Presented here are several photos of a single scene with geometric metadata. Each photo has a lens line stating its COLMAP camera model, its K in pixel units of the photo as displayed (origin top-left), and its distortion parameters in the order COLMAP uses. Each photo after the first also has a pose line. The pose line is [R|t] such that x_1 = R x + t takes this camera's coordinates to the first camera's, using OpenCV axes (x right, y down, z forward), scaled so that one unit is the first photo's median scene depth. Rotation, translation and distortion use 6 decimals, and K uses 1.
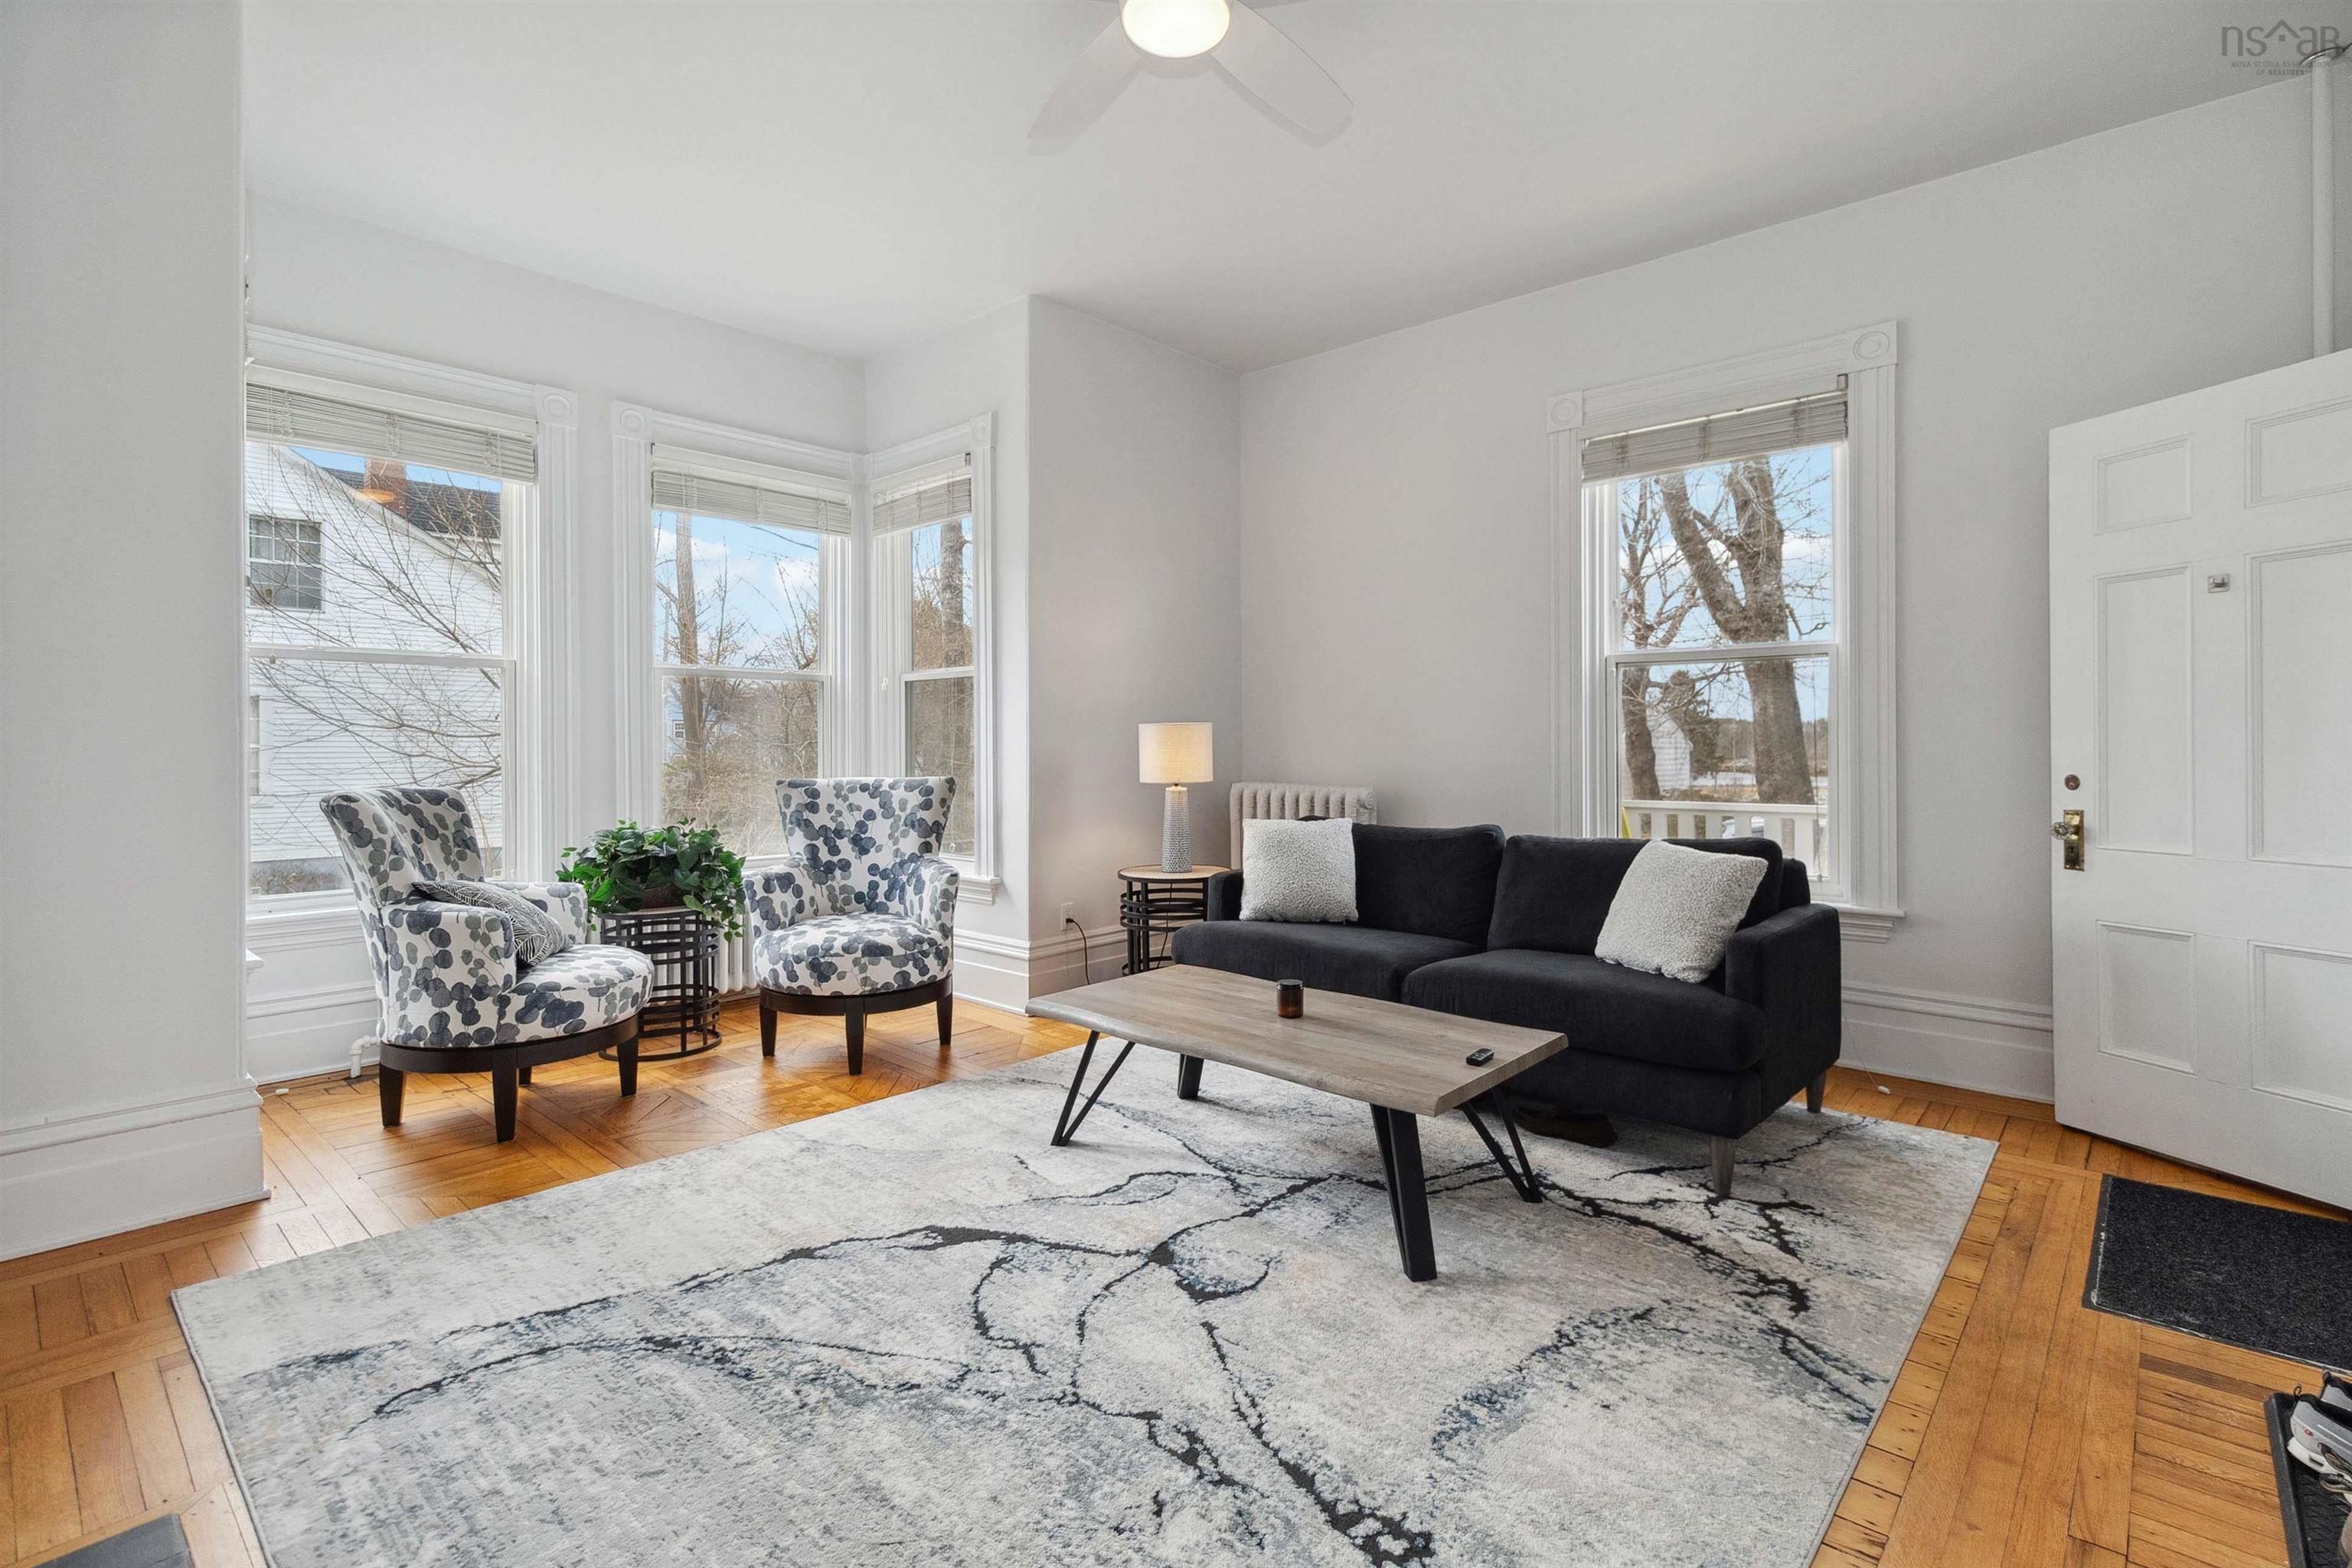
lens RADIAL K [[1103.1, 0, 1171.9], [0, 1103.1, 745.5], [0, 0, 1]] dist [0.003421, 0.000436]
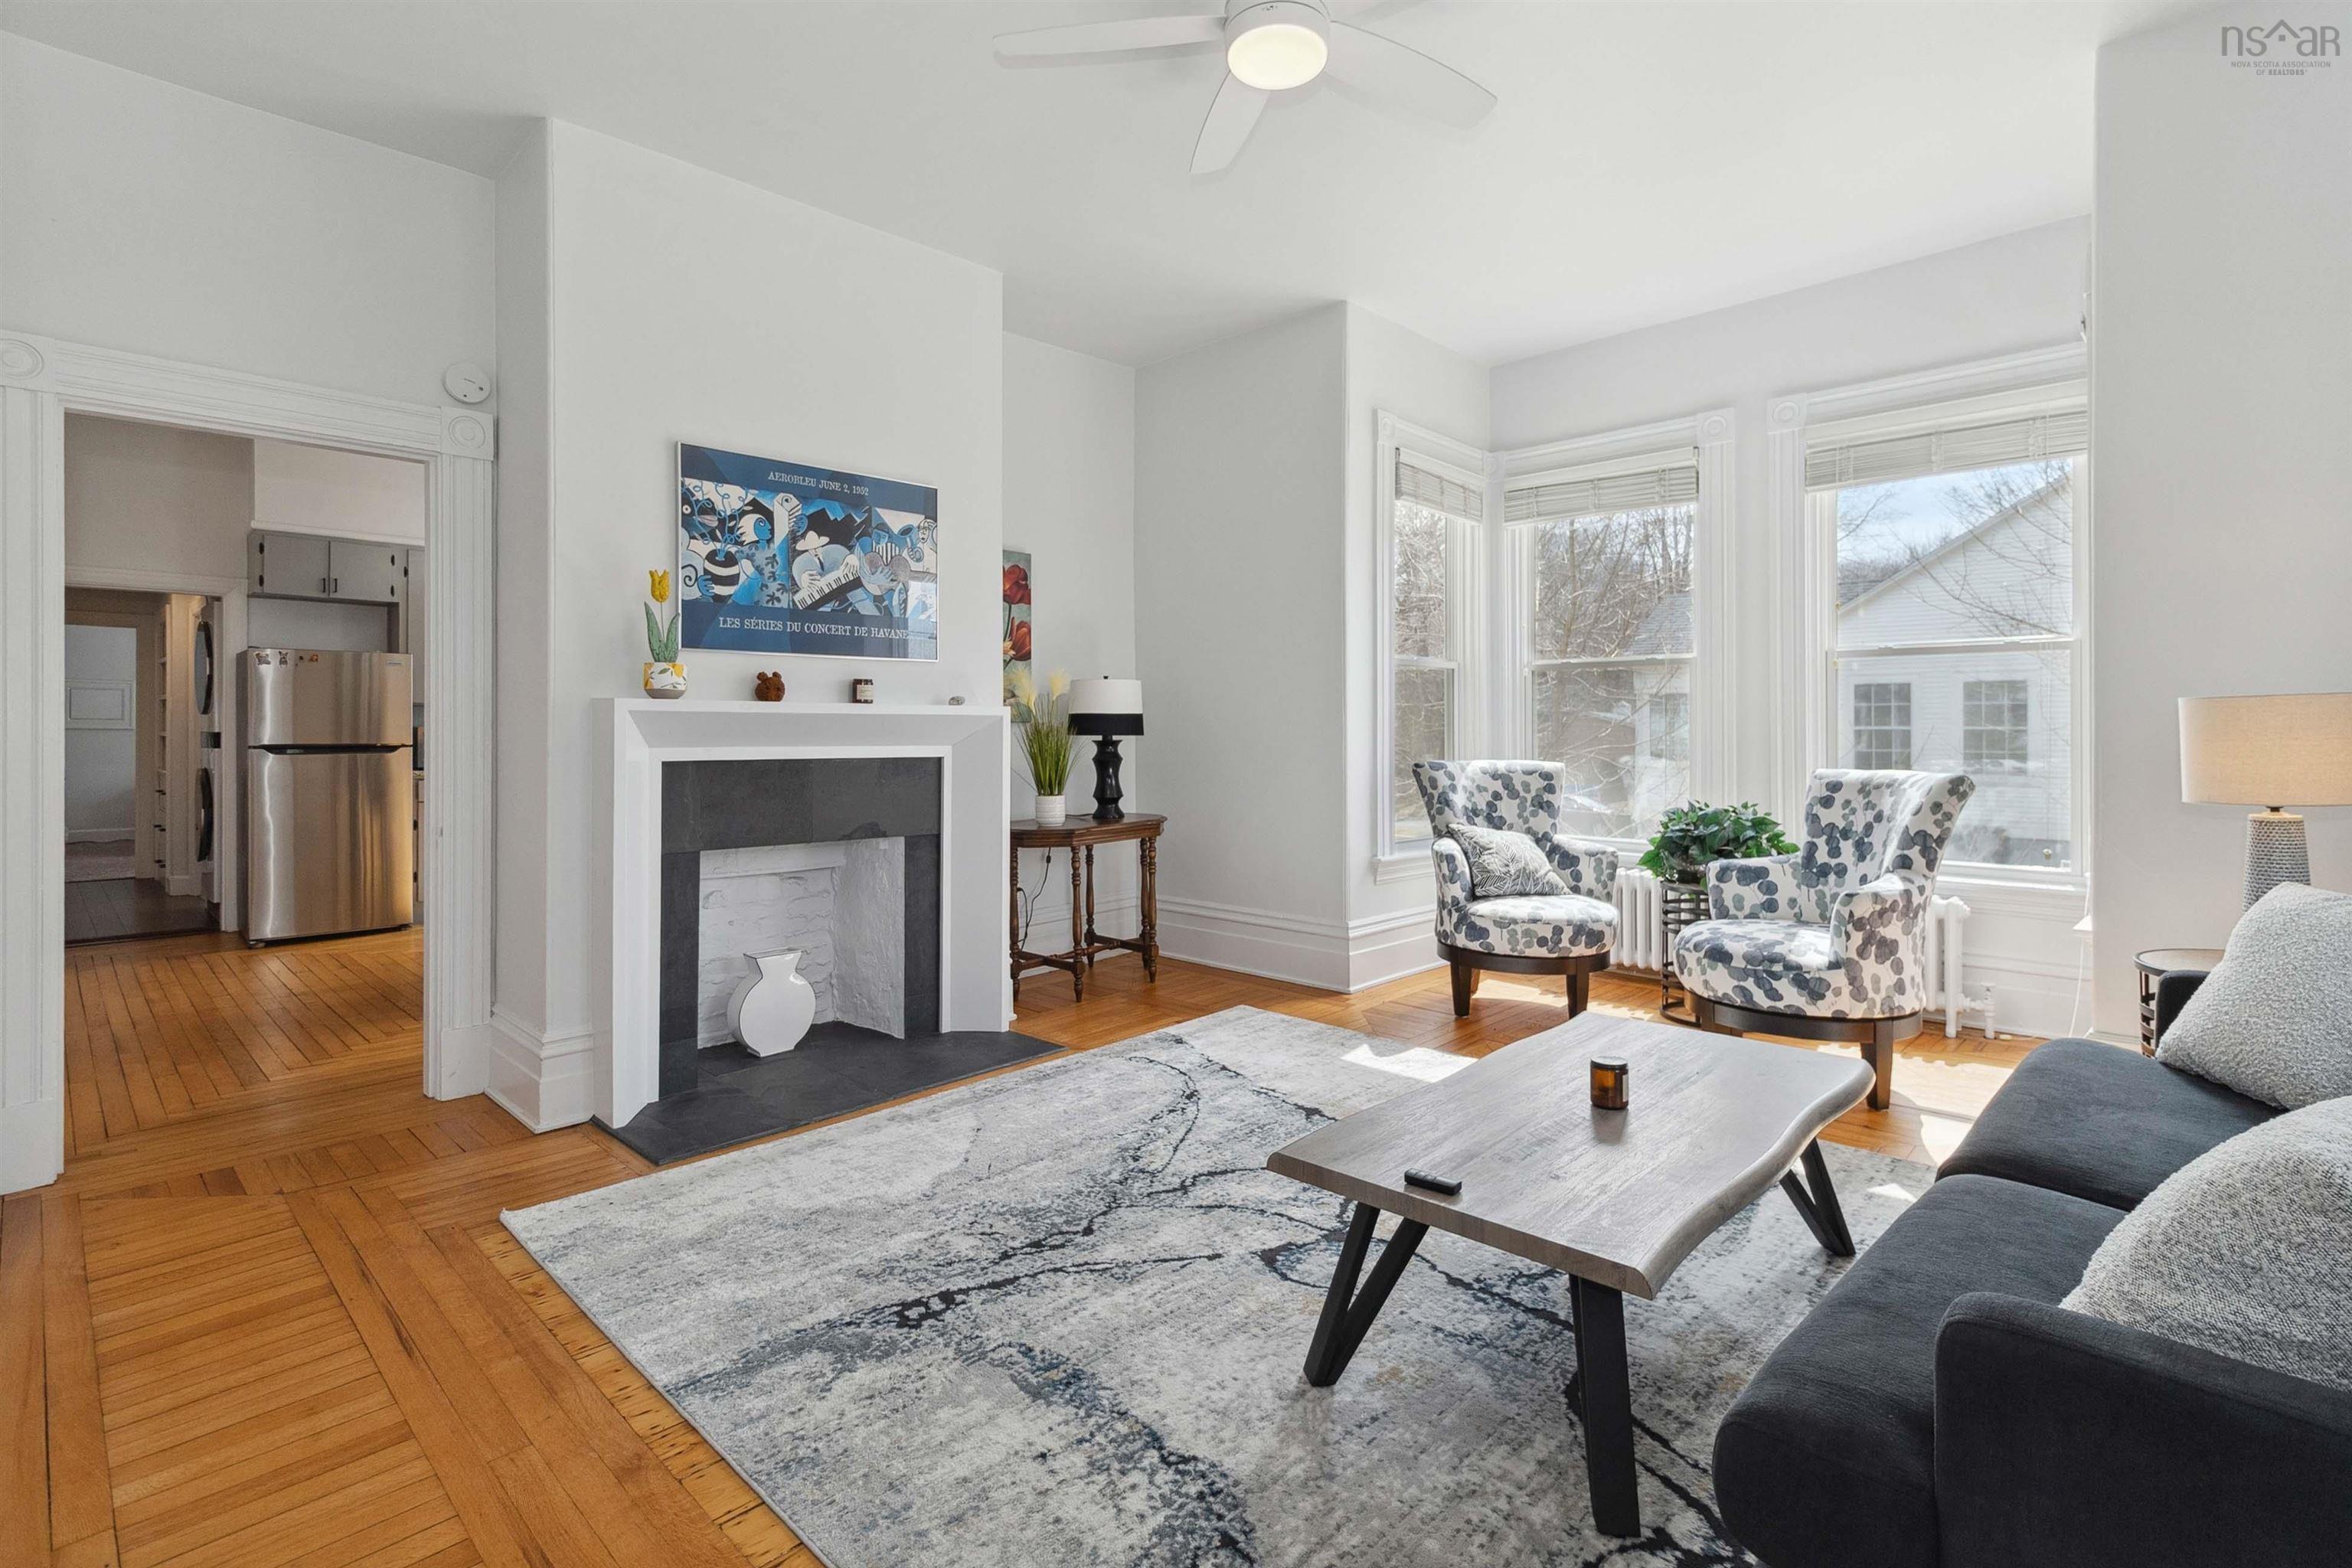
lens RADIAL K [[1103.1, 0, 1184.0], [0, 1103.1, 725.2], [0, 0, 1]] dist [0.003421, 0.000436]
pose [[-0.034438, -0.004607, -0.999396, 0.658741], [-0.001341, 0.999989, -0.004563, -0.000815], [0.999406, 0.001183, -0.034443, 0.579736]]
